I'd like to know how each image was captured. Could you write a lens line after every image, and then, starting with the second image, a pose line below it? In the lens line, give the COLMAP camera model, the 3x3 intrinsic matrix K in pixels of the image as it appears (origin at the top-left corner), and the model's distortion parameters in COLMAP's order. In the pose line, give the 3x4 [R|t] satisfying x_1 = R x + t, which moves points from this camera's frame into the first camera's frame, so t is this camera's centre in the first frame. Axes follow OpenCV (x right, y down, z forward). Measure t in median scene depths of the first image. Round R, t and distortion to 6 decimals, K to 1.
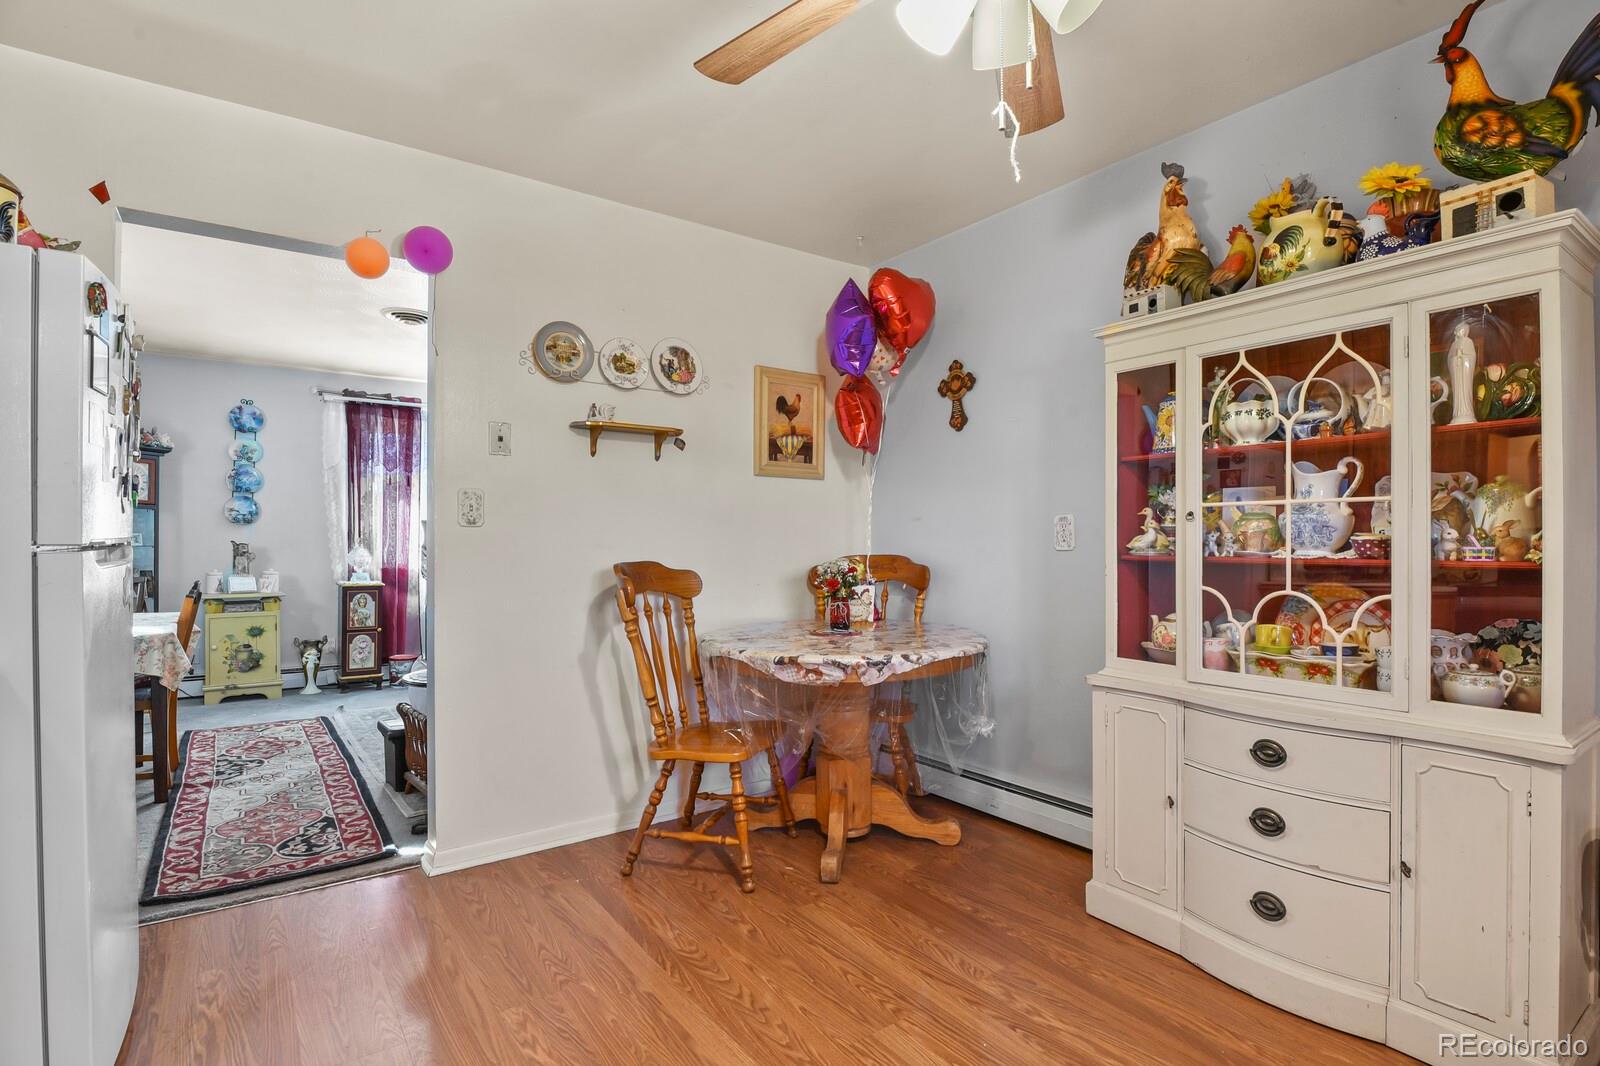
lens RADIAL K [[775.9, 0, 802.9], [0, 775.9, 540.0], [0, 0, 1]] dist [-0.010424, -0.007110]
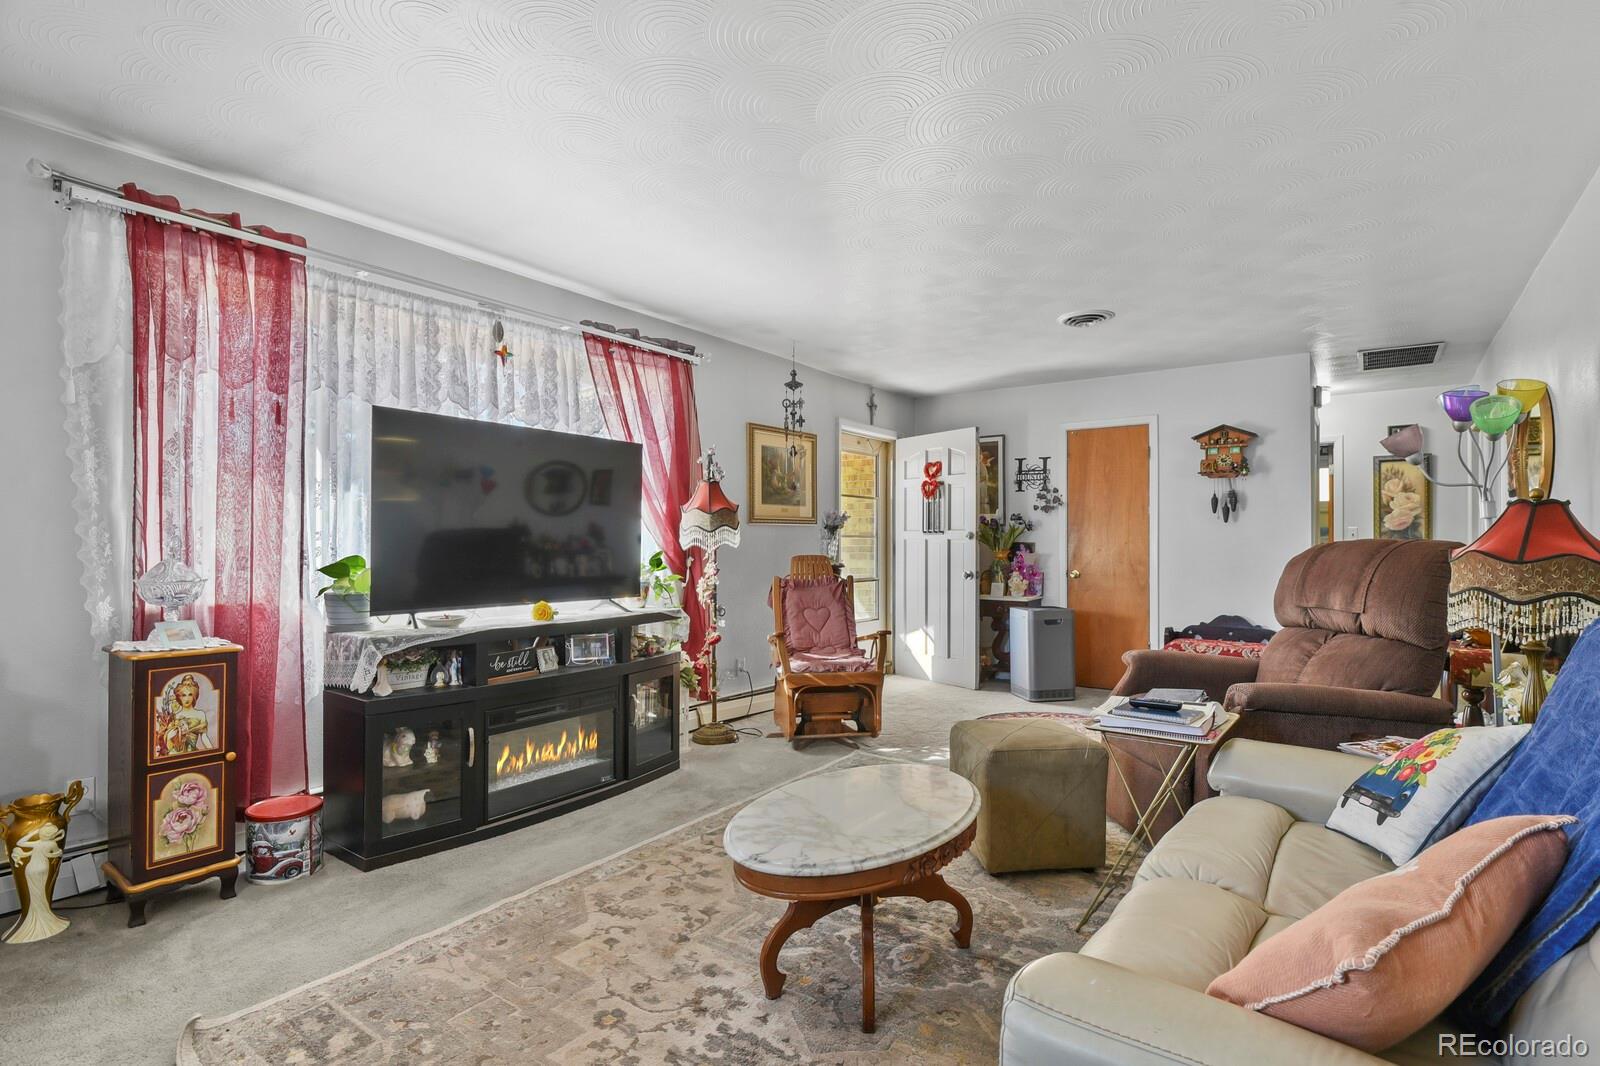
lens RADIAL K [[775.9, 0, 802.9], [0, 775.9, 540.0], [0, 0, 1]] dist [-0.010424, -0.007110]
pose [[0.951145, 0.004172, 0.308717, -0.373476], [-0.004507, 0.999990, 0.000374, -0.002899], [-0.308713, -0.001747, 0.951154, 0.495671]]
